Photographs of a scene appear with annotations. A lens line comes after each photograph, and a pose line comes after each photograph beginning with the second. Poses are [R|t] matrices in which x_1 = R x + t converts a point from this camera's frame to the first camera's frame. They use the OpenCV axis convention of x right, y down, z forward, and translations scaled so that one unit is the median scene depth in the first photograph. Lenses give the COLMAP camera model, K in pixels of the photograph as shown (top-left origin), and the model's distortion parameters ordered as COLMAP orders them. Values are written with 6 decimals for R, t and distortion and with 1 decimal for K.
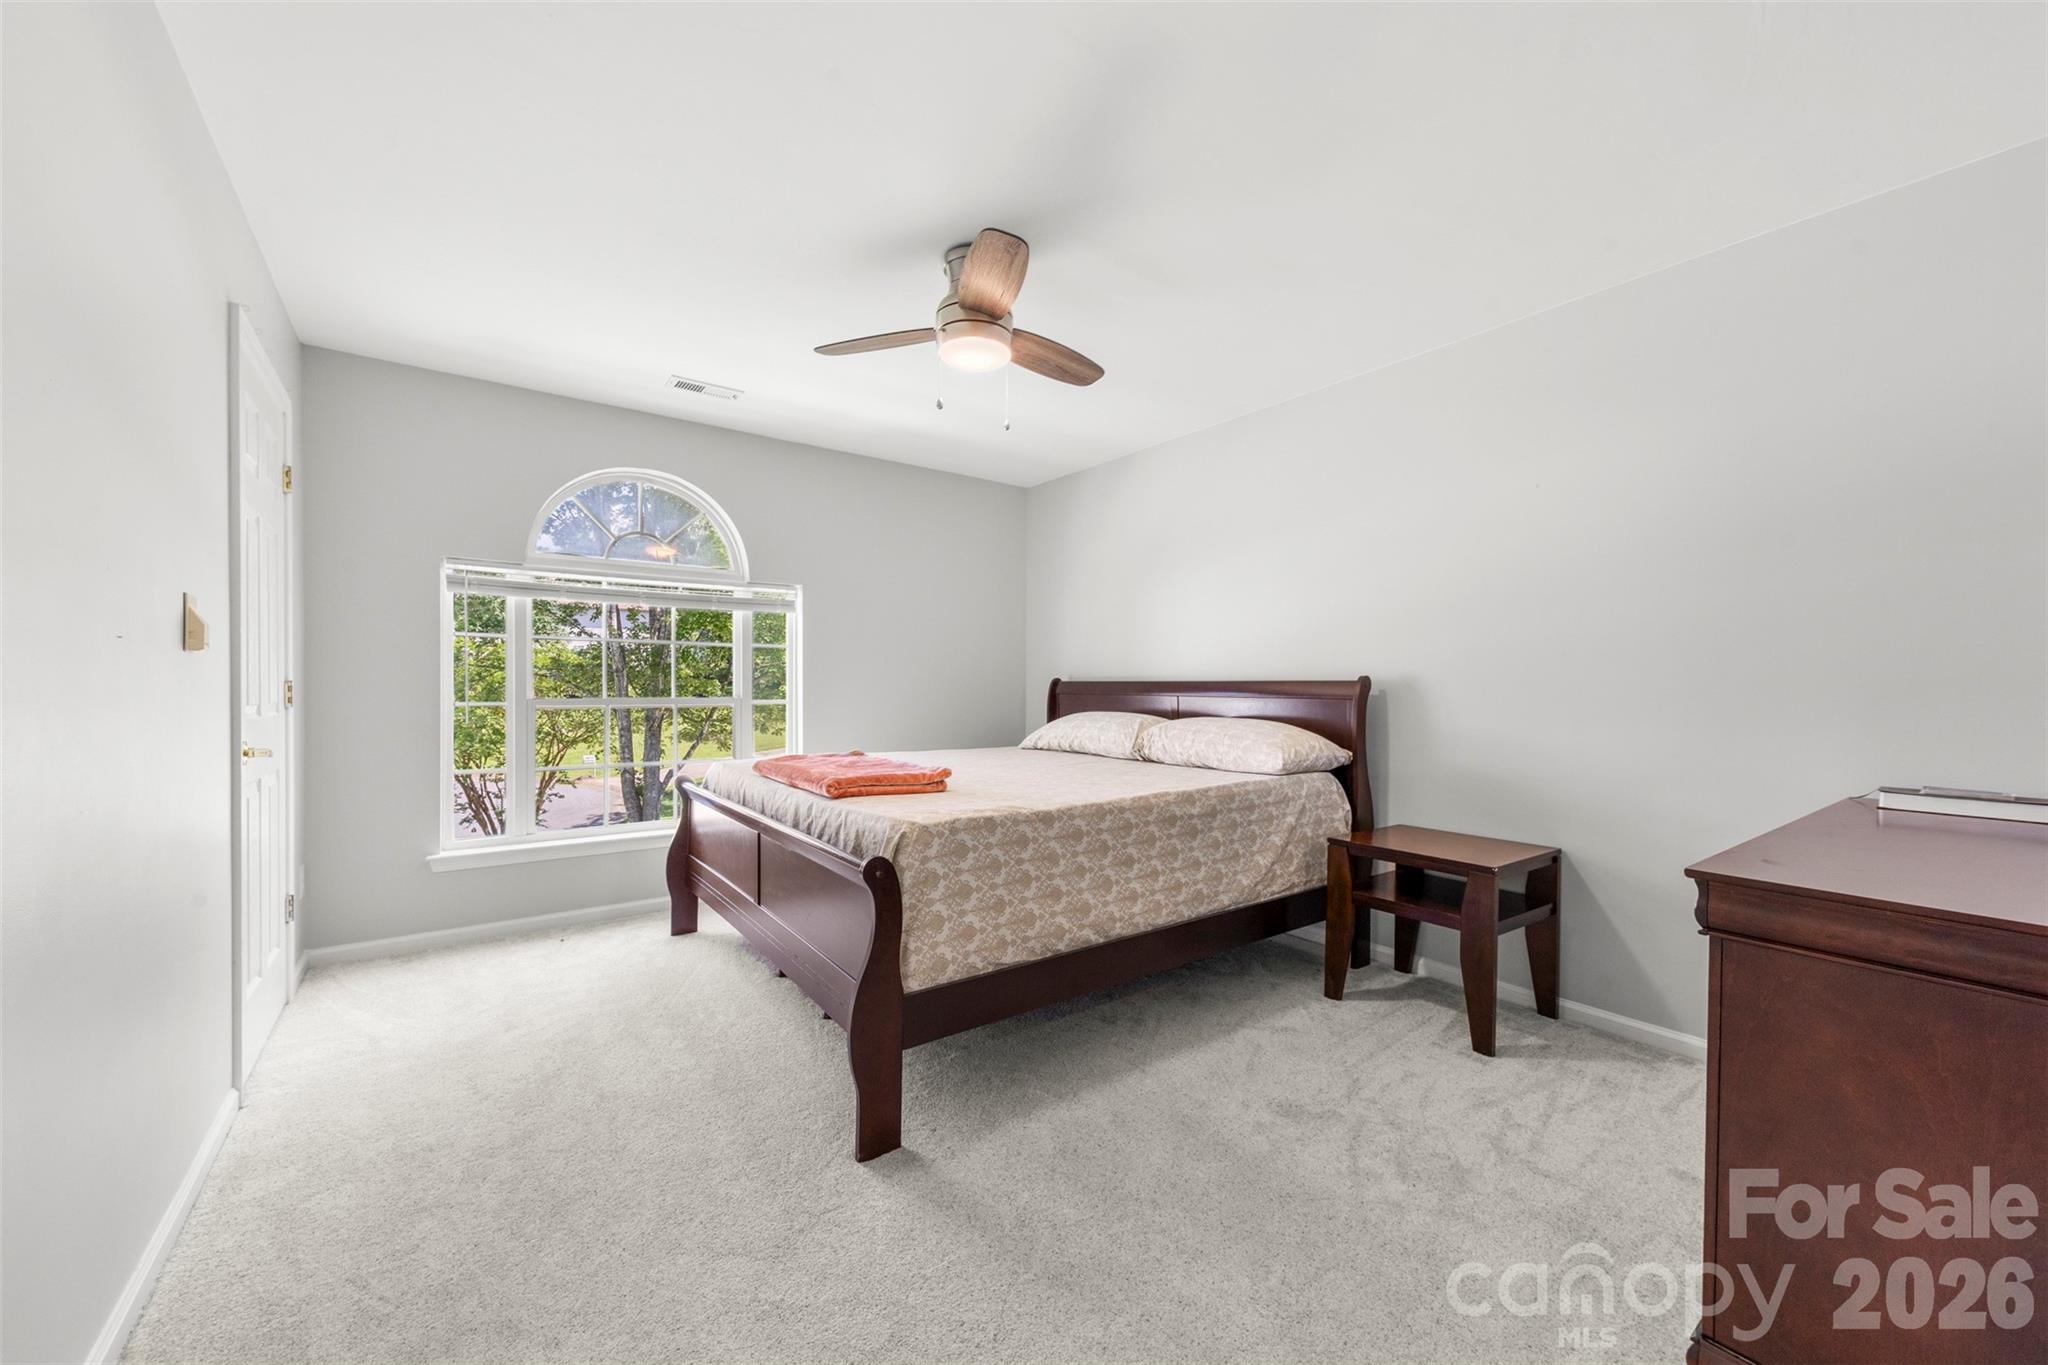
lens RADIAL K [[786.9, 0, 1031.7], [0, 786.9, 686.0], [0, 0, 1]] dist [0.018006, -0.004786]
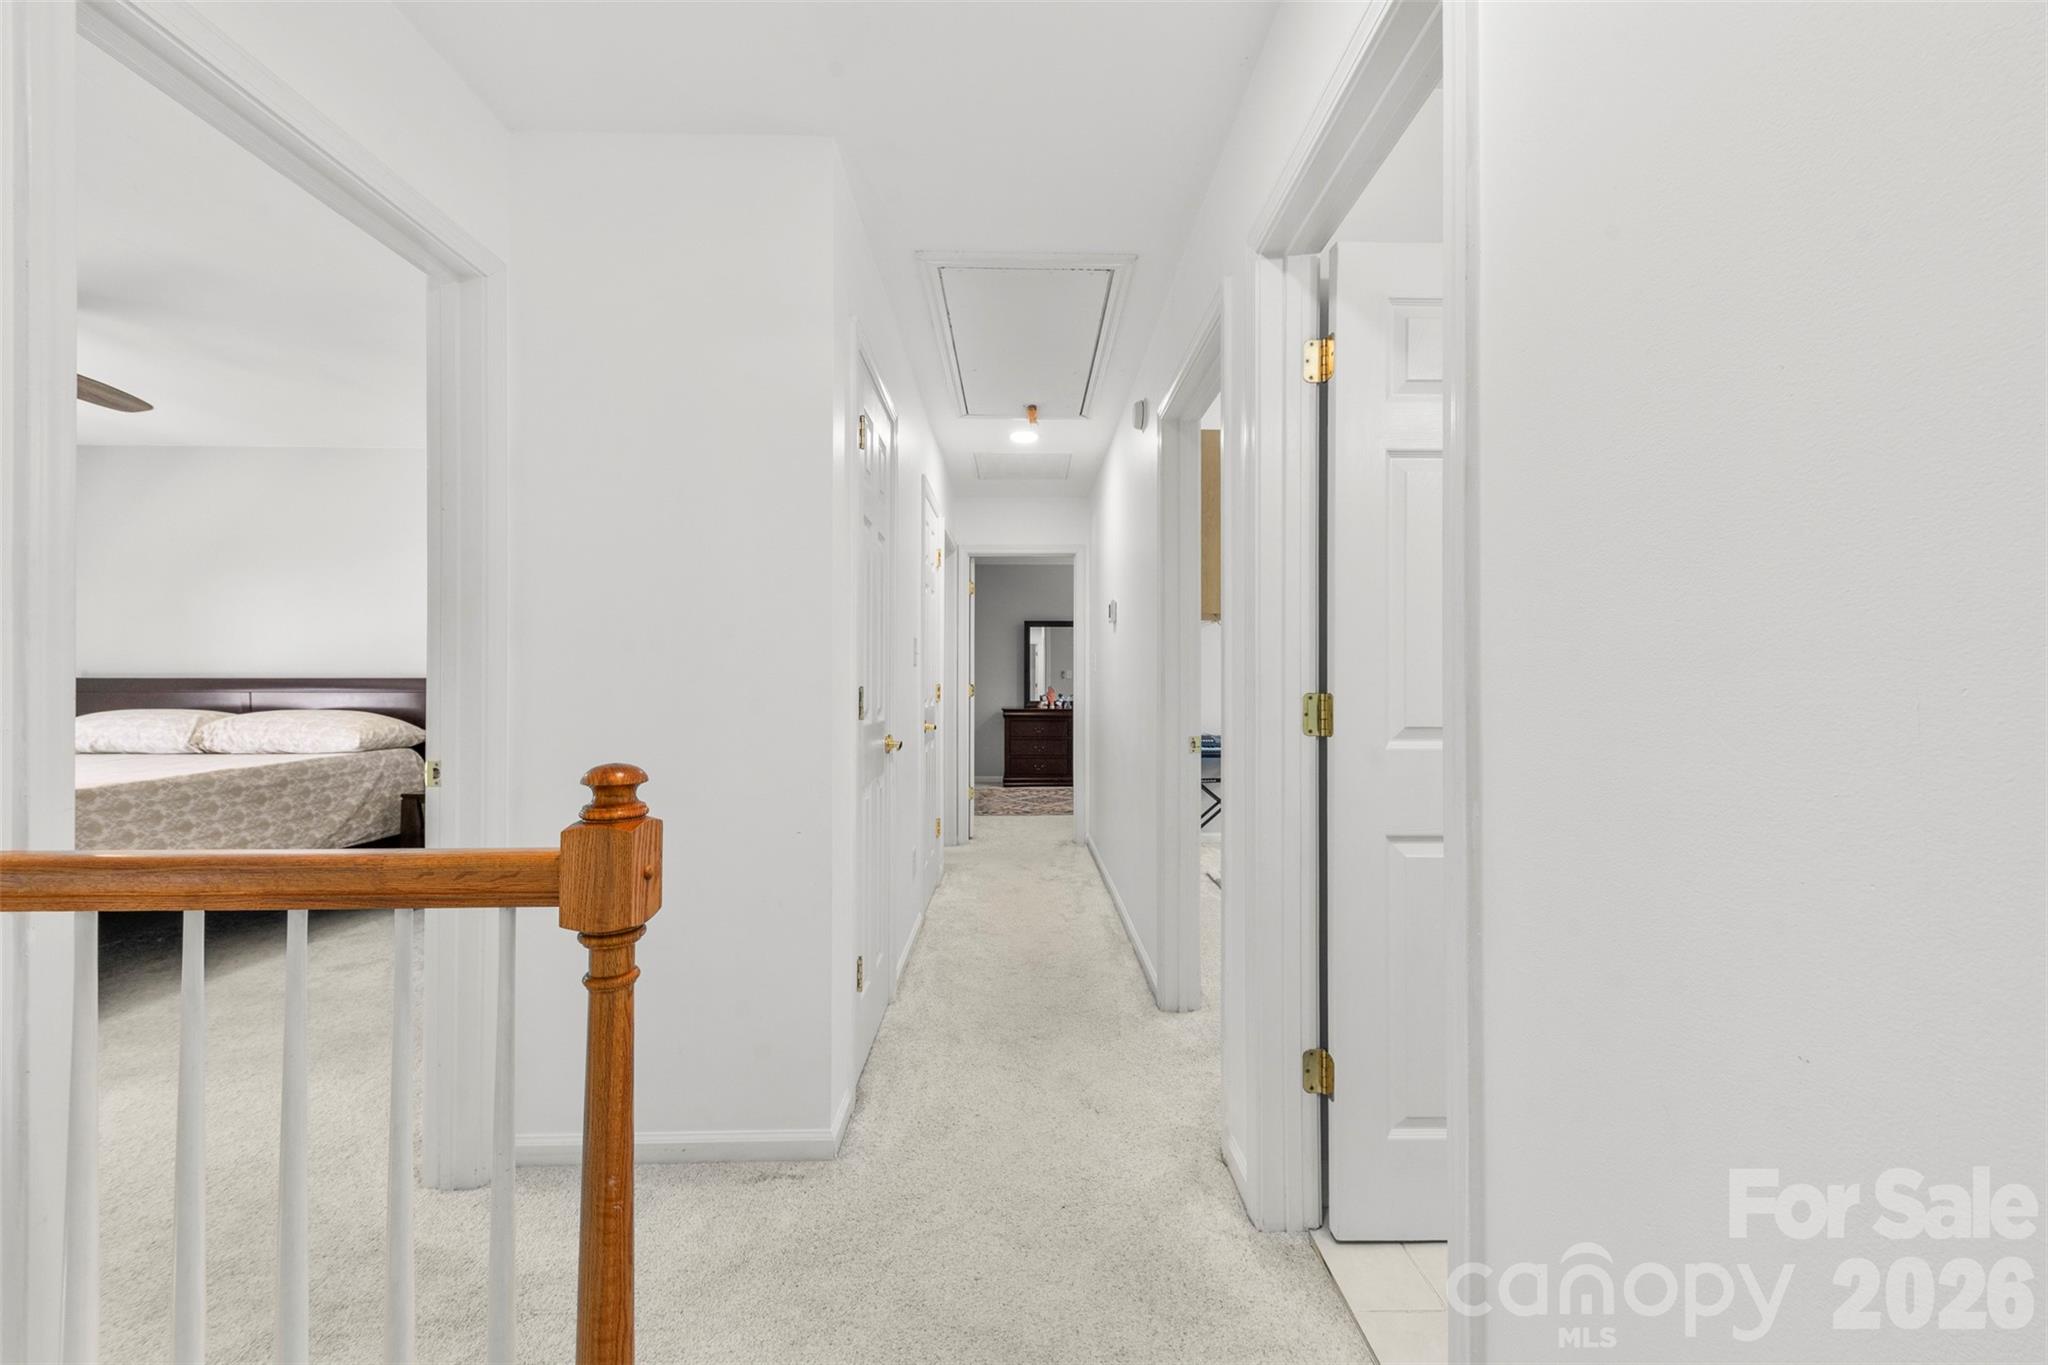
lens RADIAL K [[786.9, 0, 1038.0], [0, 786.9, 673.5], [0, 0, 1]] dist [0.018006, -0.004786]
pose [[0.580981, 0.001756, 0.813915, -0.100564], [0.004141, 0.999978, -0.005113, -0.003595], [-0.813907, 0.006341, 0.580961, -0.684365]]
